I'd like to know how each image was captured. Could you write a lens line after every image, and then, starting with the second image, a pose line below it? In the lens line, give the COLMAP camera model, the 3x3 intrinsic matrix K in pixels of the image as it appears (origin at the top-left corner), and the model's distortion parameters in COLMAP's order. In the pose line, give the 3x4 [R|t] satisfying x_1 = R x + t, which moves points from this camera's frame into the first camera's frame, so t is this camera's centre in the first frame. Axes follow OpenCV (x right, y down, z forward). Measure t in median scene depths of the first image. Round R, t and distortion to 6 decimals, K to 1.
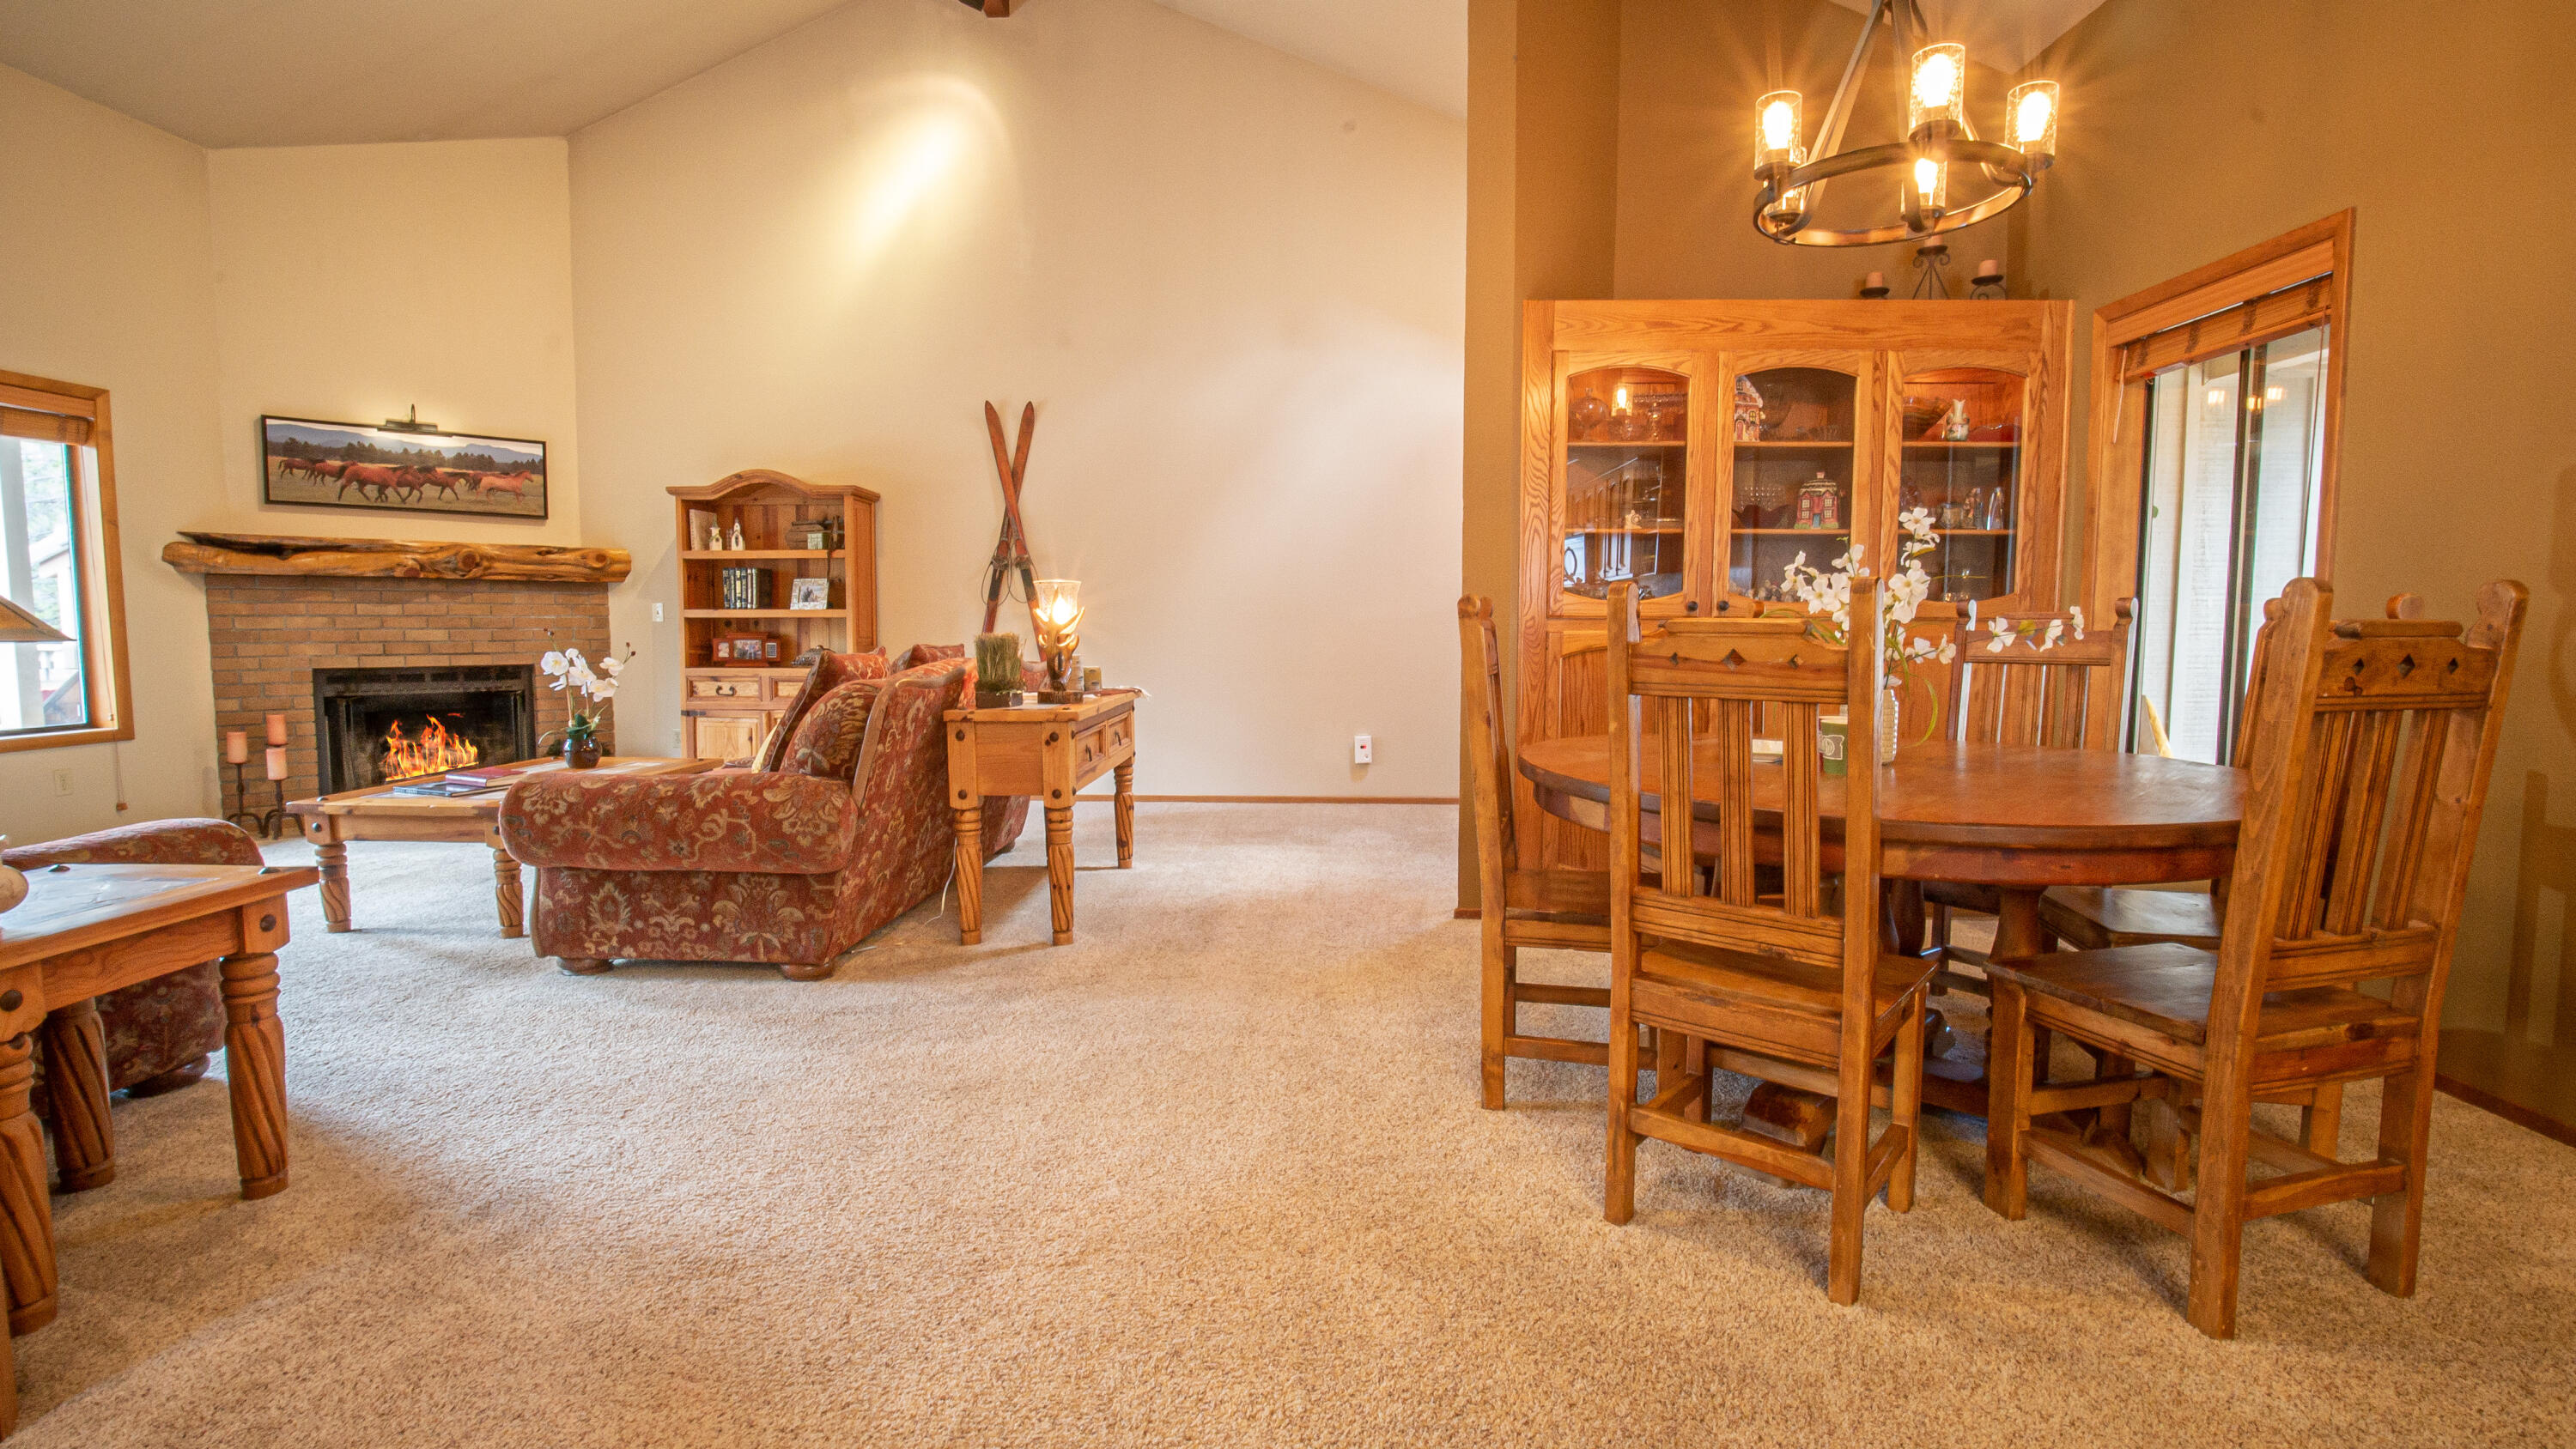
lens RADIAL K [[1175.6, 0, 1286.4], [0, 1175.6, 710.5], [0, 0, 1]] dist [-0.017579, 0.000462]
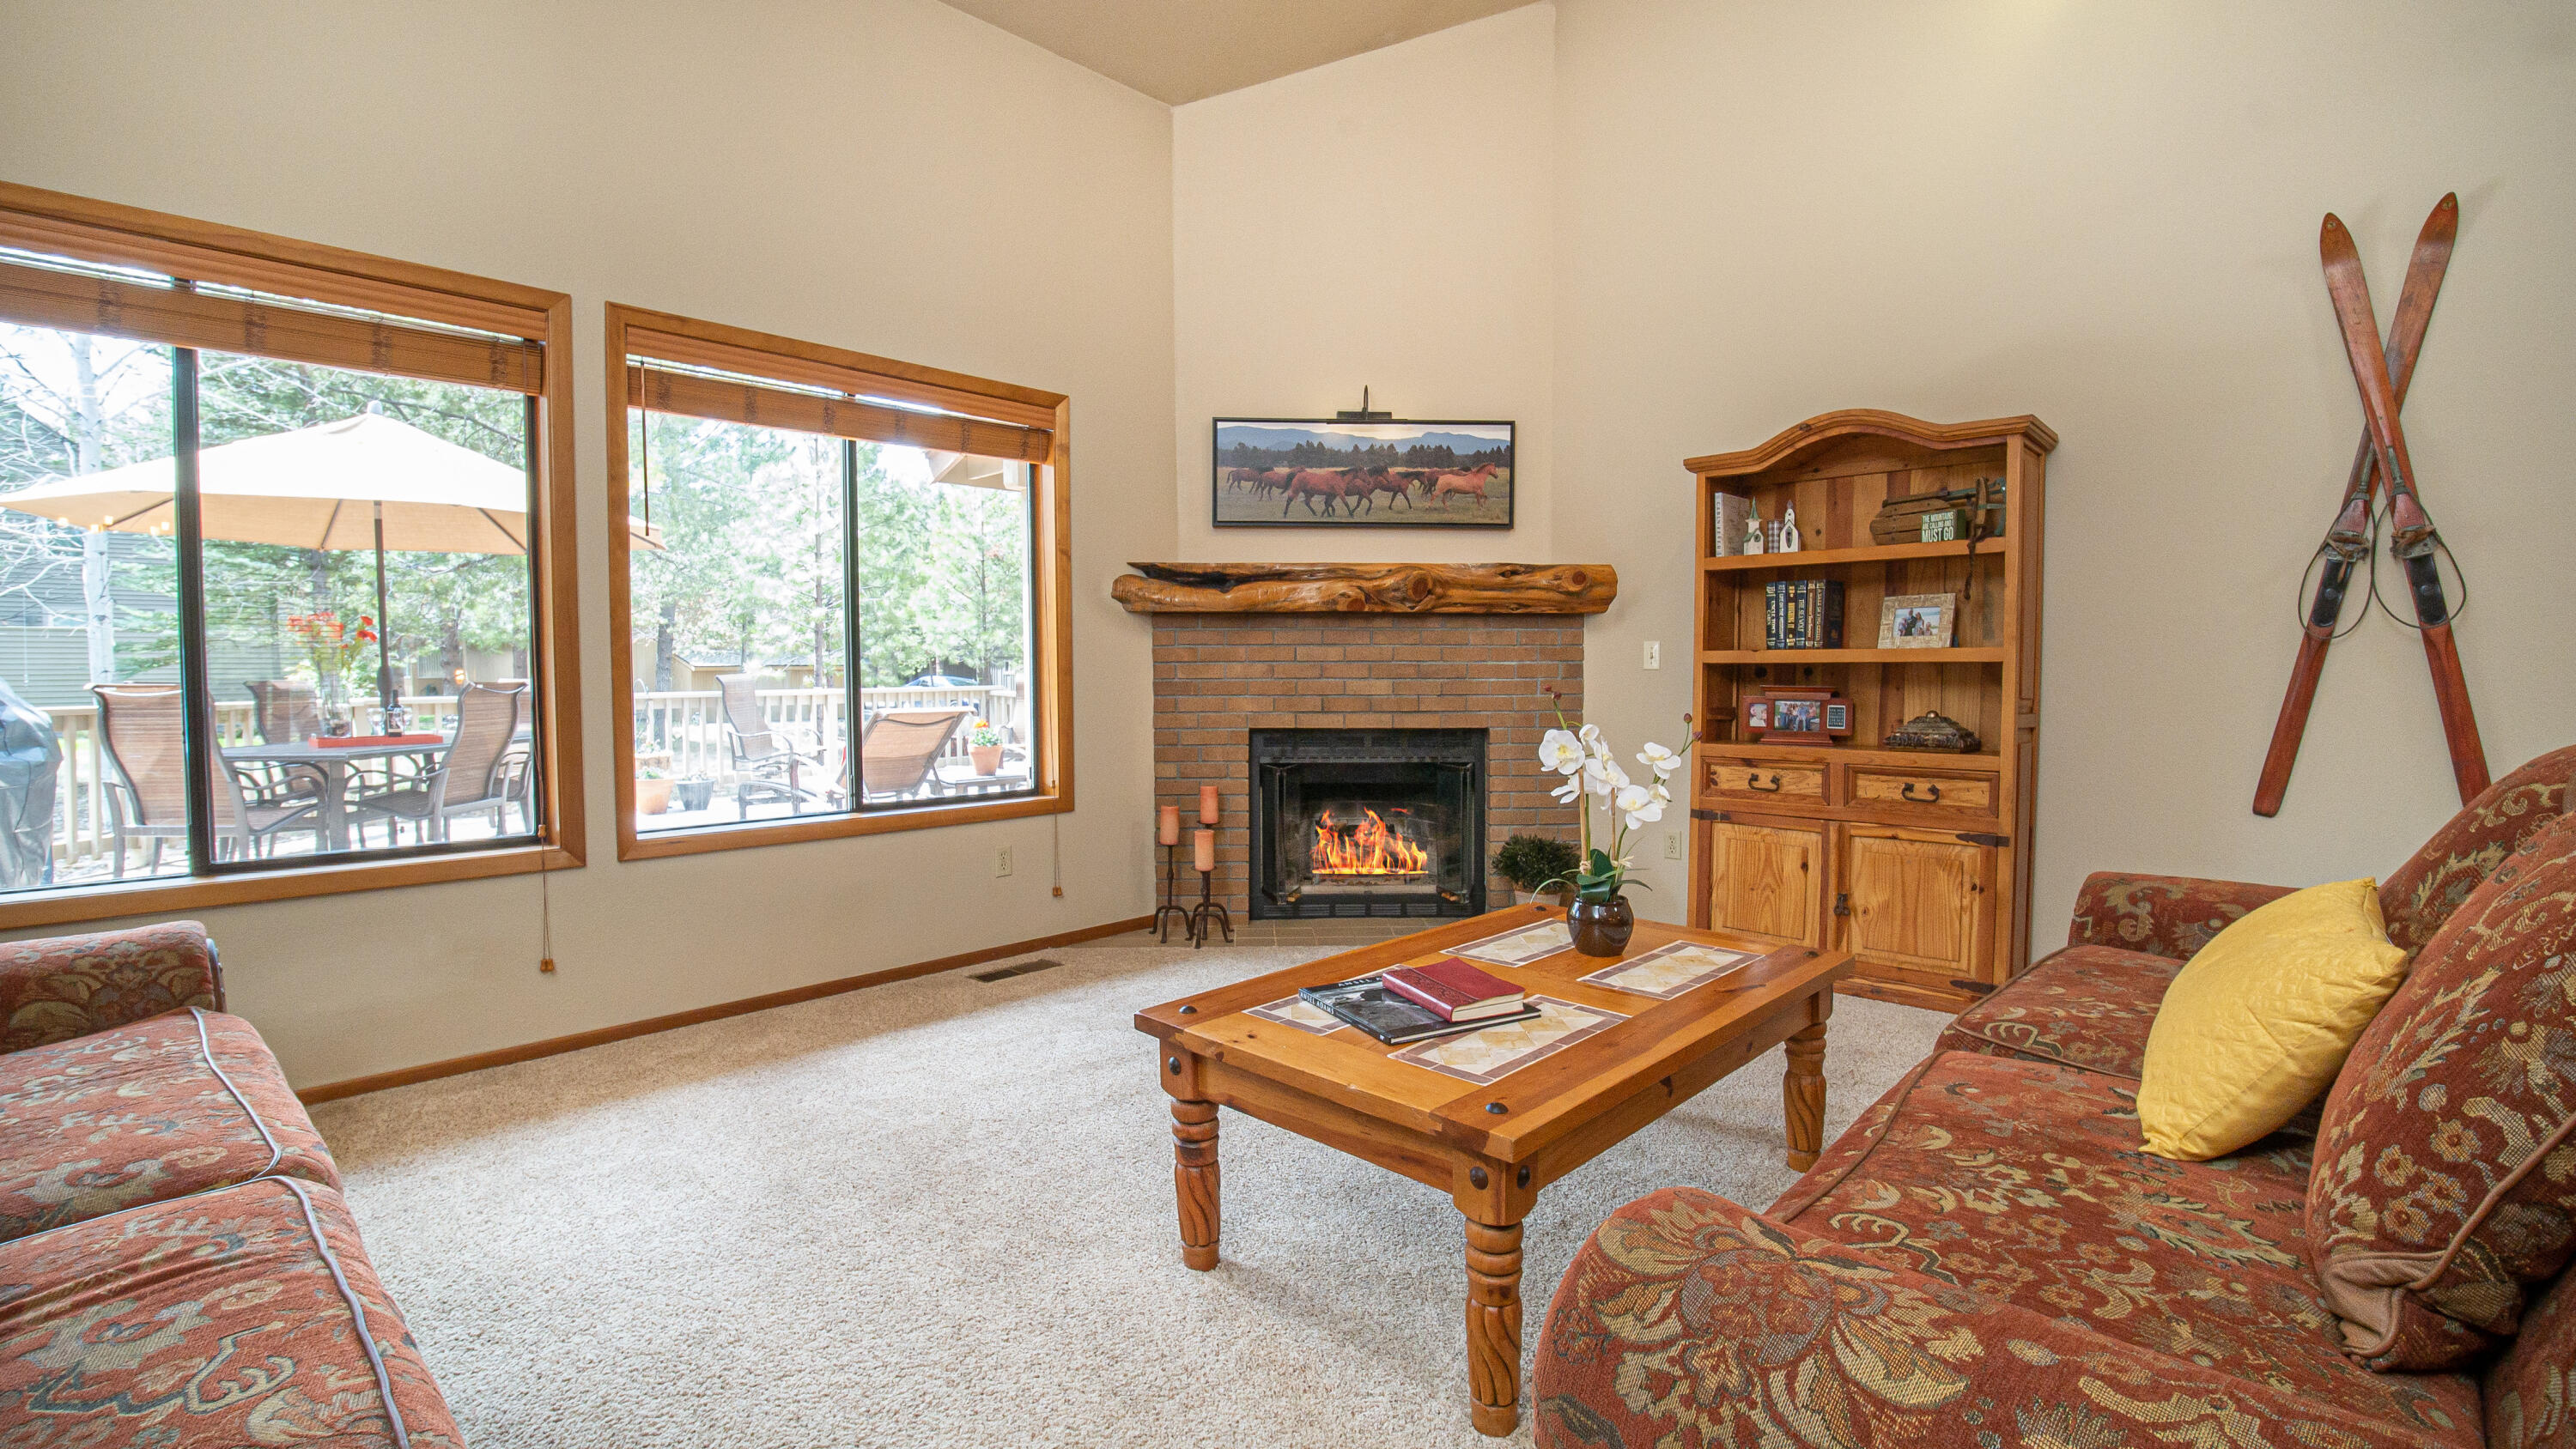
lens RADIAL K [[1160.6, 0, 1280.6], [0, 1160.6, 709.1], [0, 0, 1]] dist [-0.015886, -0.004002]
pose [[0.755646, 0.021694, -0.654621, -0.288909], [-0.046146, 0.998731, -0.020170, -0.032749], [0.653352, 0.045450, 0.755689, 0.395193]]
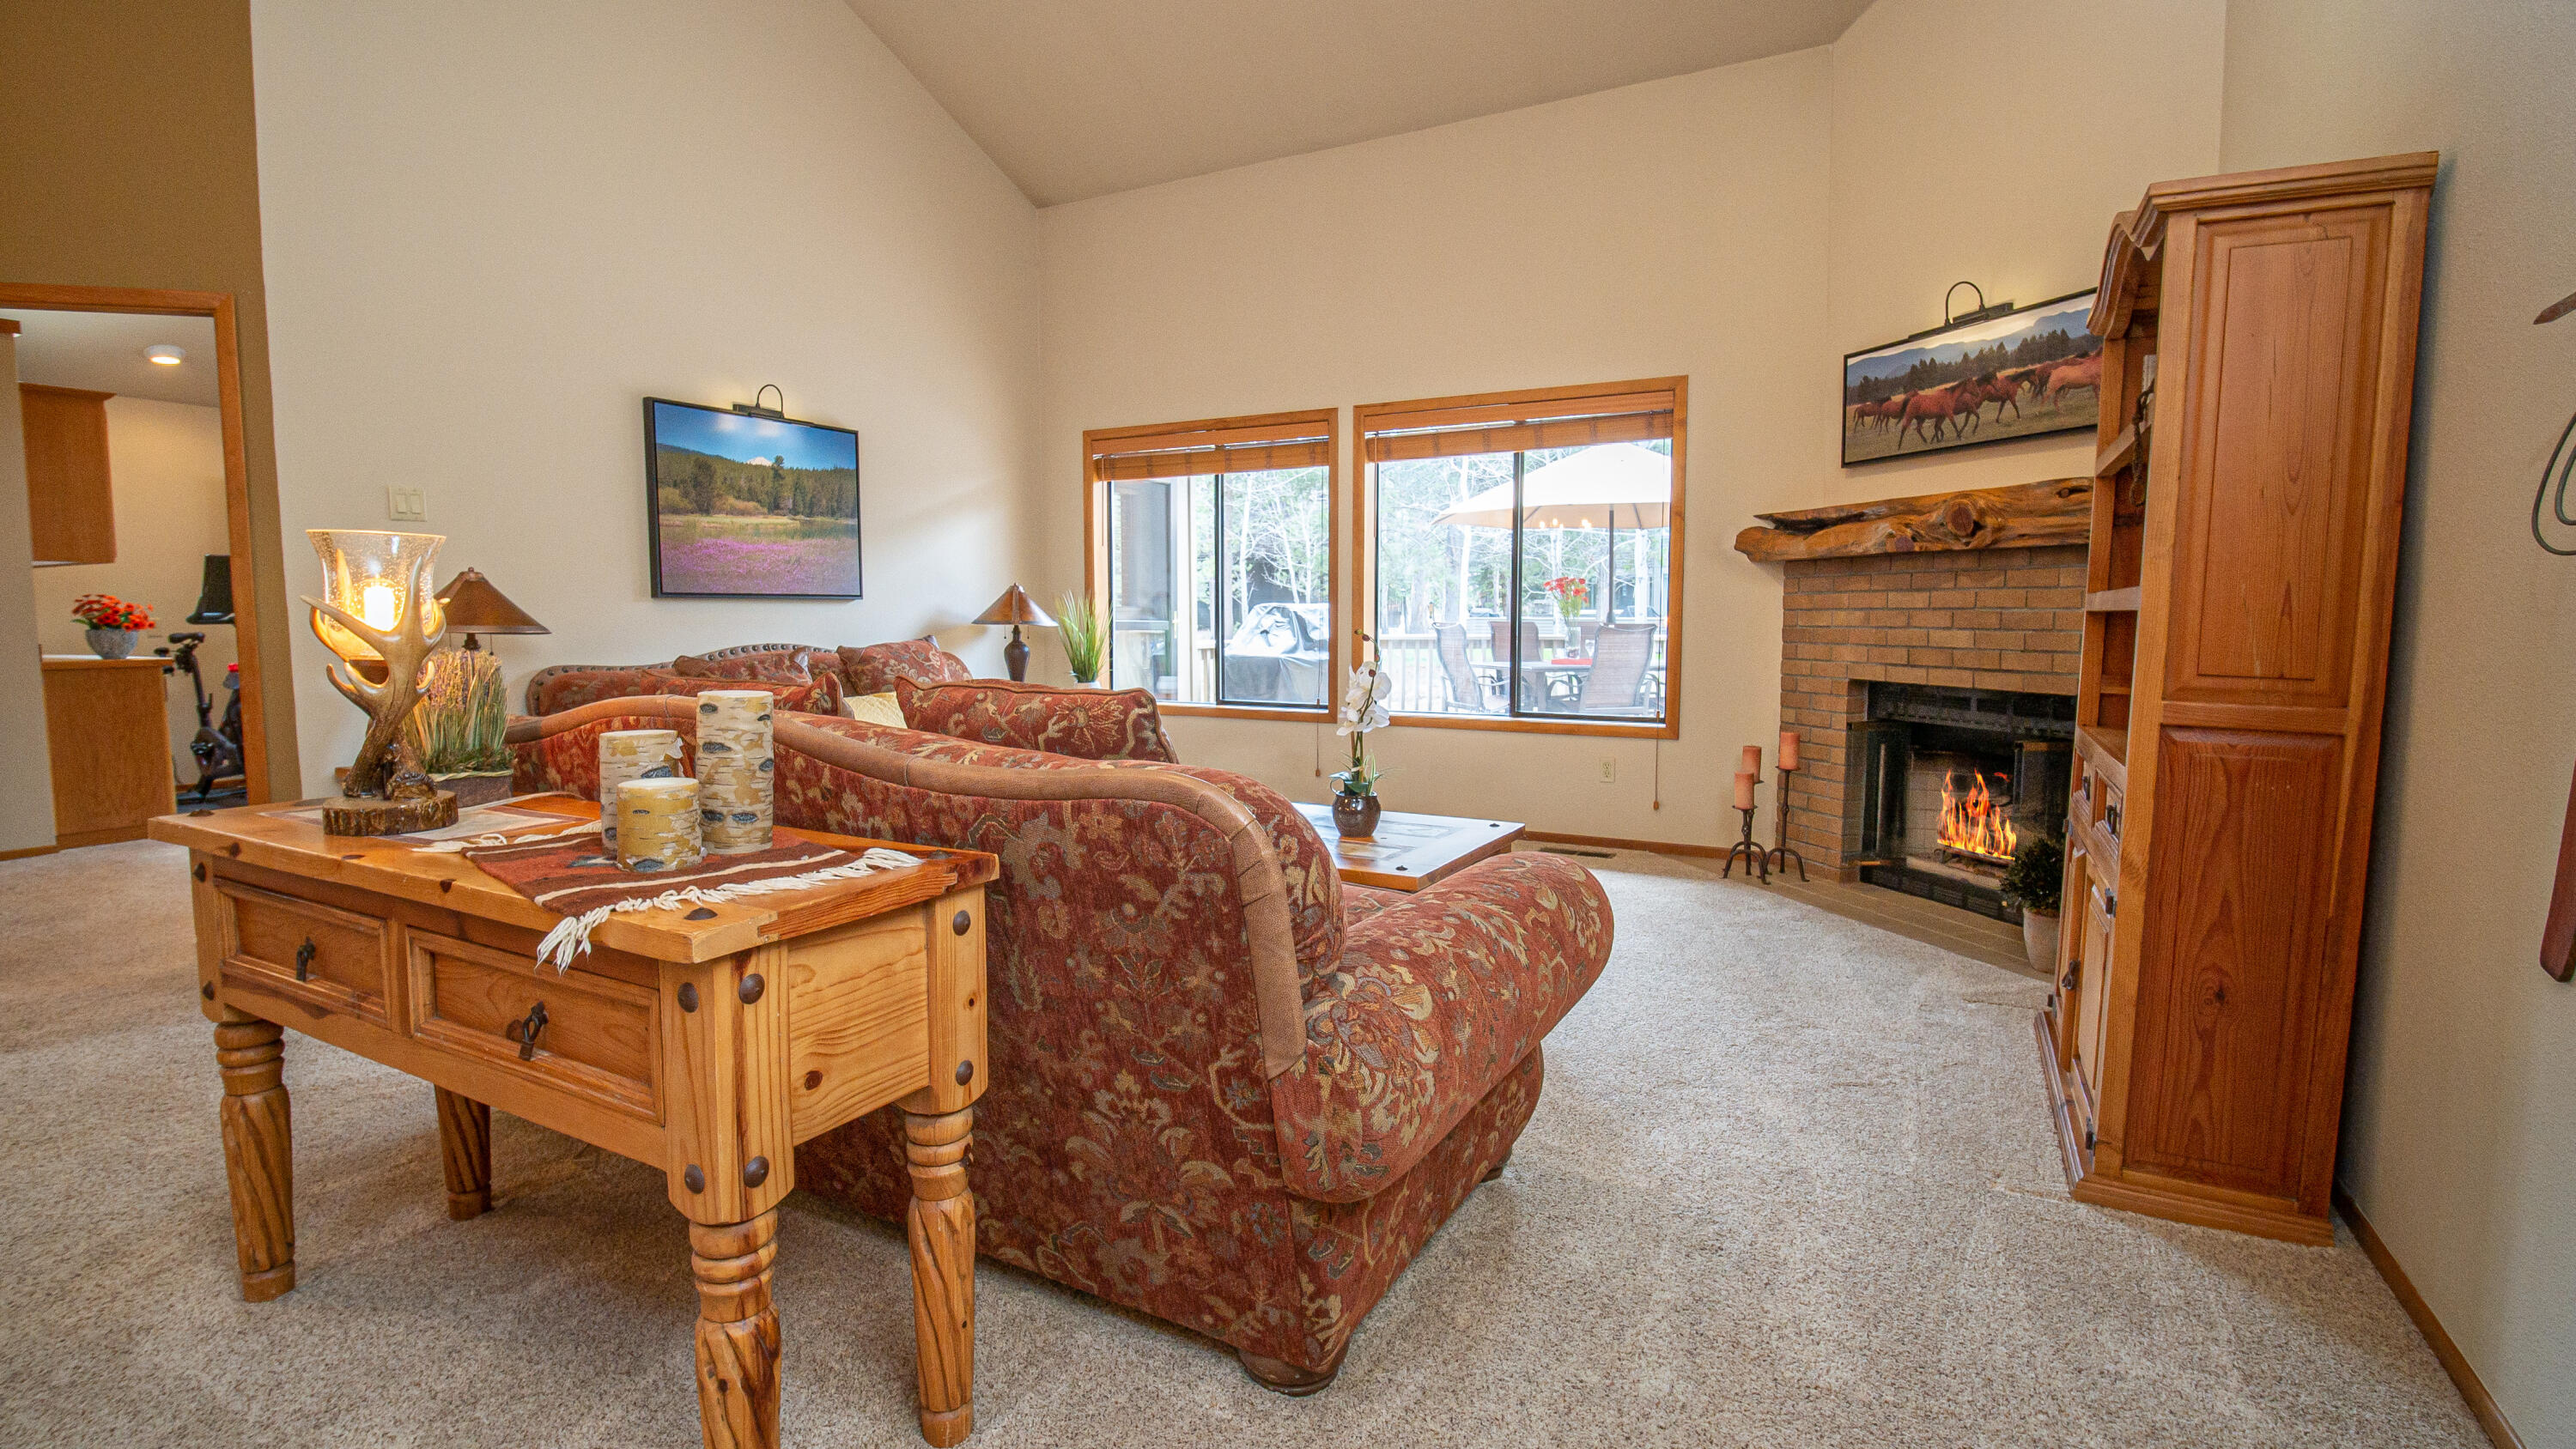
lens RADIAL K [[1203.5, 0, 1287.4], [0, 1203.5, 712.1], [0, 0, 1]] dist [-0.016030, -0.001299]
pose [[-0.455611, 0.073887, -0.887107, 0.028322], [-0.065309, 0.991089, 0.116090, -0.078813], [0.887780, 0.110828, -0.446725, 0.989300]]
